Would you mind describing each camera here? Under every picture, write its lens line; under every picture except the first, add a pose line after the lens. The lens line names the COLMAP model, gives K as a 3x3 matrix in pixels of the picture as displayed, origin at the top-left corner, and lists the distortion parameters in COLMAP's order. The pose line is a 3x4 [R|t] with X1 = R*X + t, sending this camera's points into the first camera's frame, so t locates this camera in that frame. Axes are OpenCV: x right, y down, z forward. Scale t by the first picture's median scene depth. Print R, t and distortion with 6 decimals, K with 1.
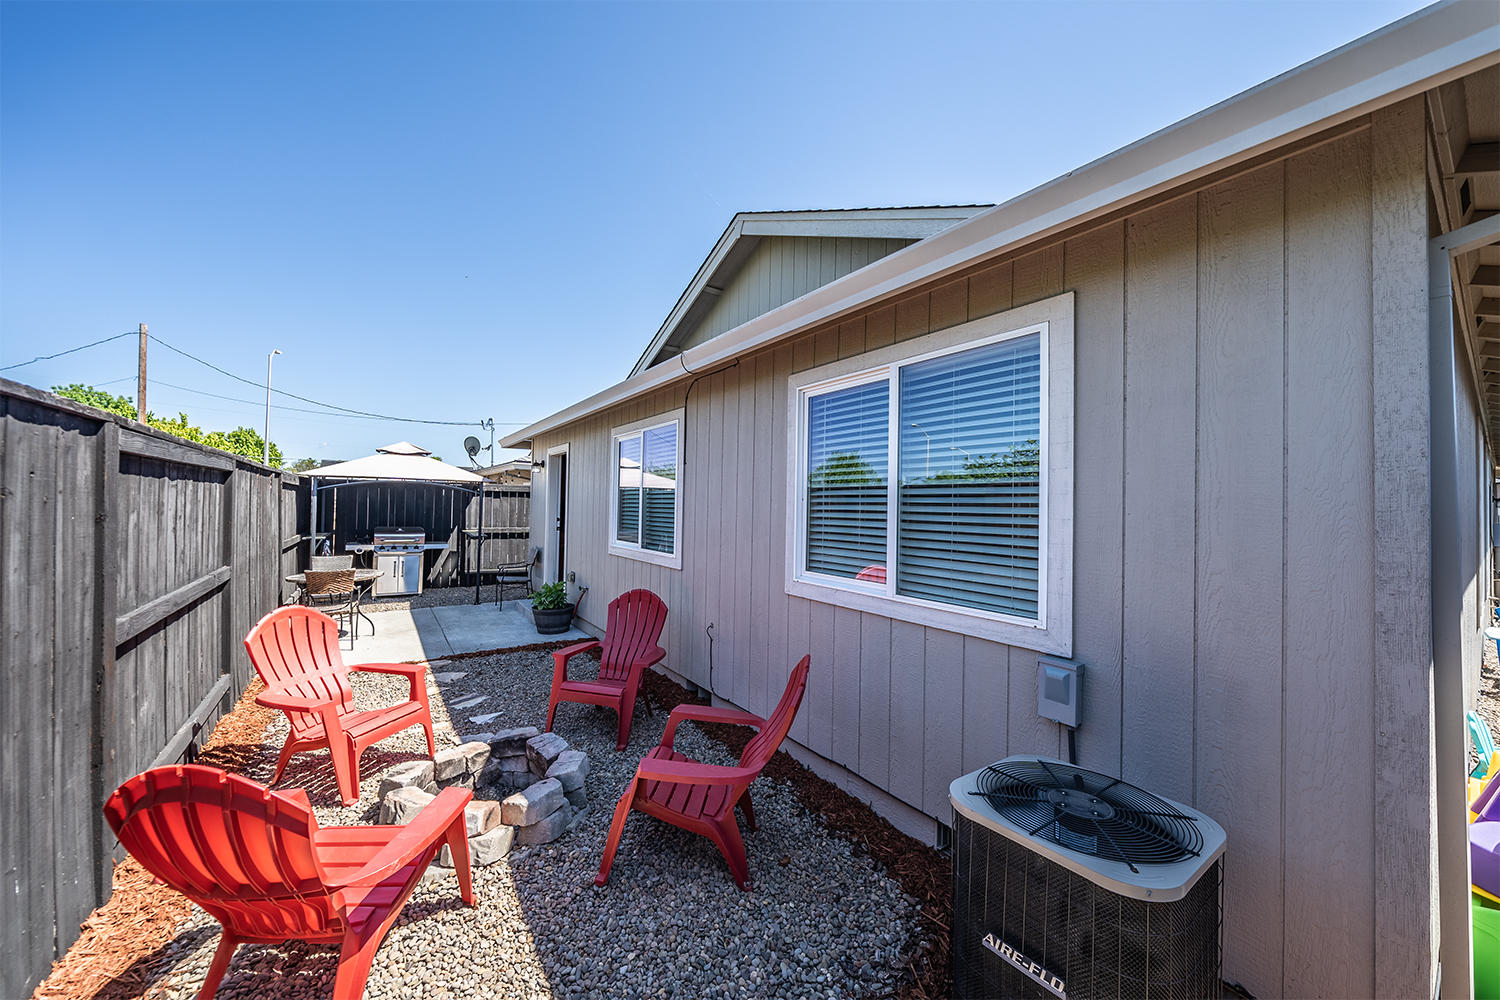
lens RADIAL K [[512.2, 0, 744.3], [0, 512.2, 498.1], [0, 0, 1]] dist [0.001297, -0.000051]
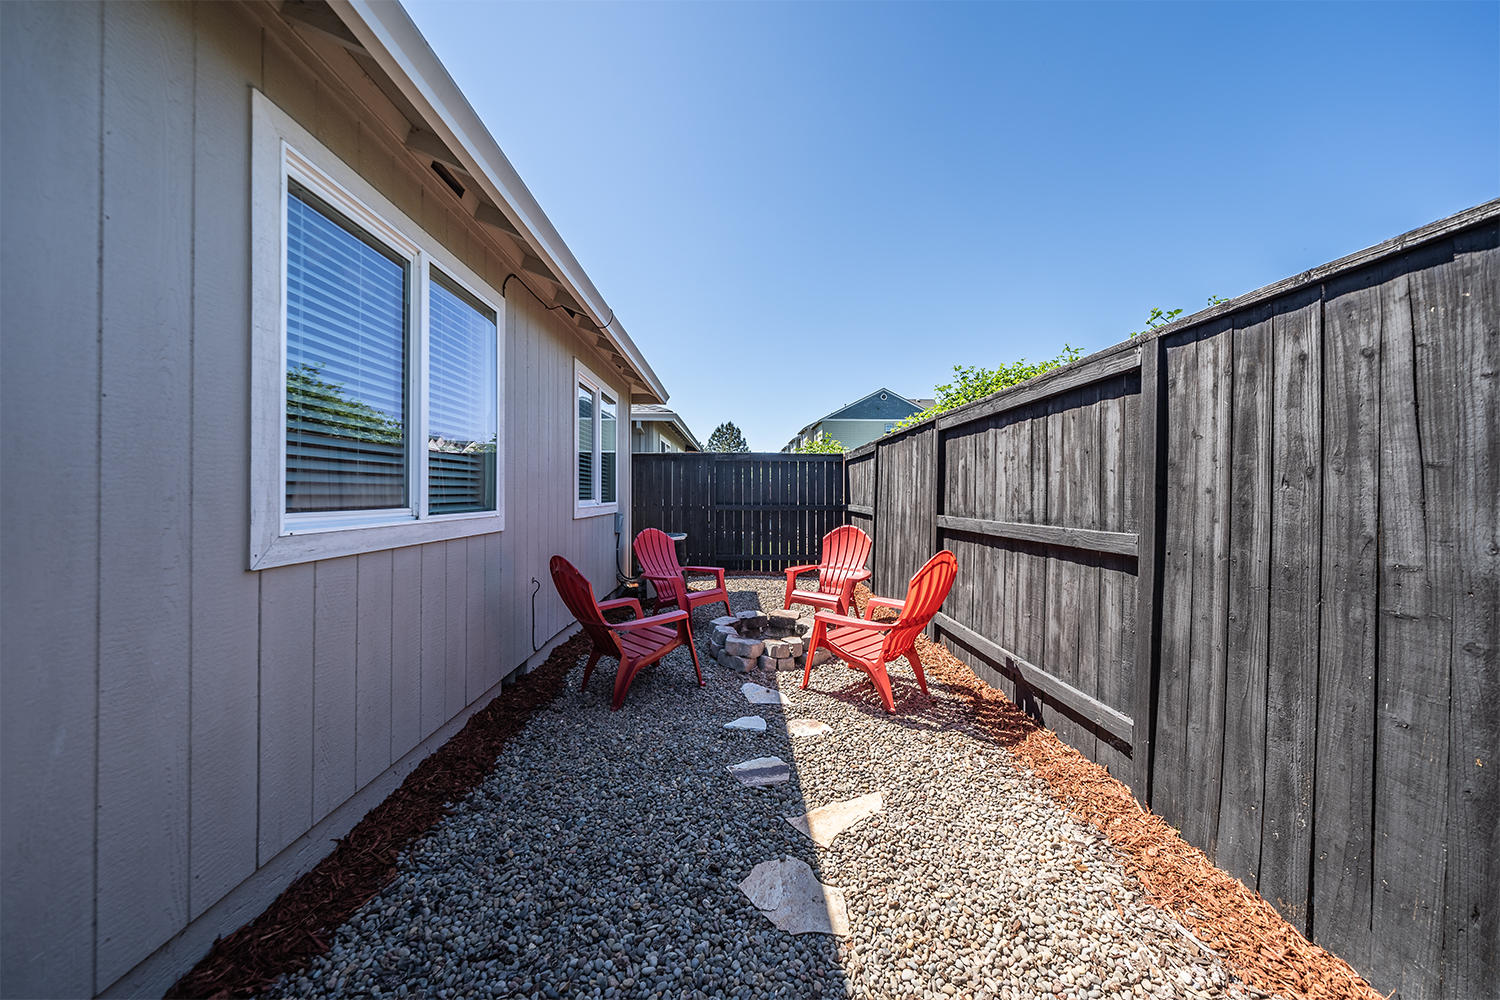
lens RADIAL K [[512.2, 0, 744.3], [0, 512.2, 498.1], [0, 0, 1]] dist [0.001297, -0.000051]
pose [[-0.812497, -0.034378, 0.581951, -1.017042], [-0.036873, 0.999291, 0.007552, 0.109025], [-0.581798, -0.015323, -0.813189, 1.782697]]
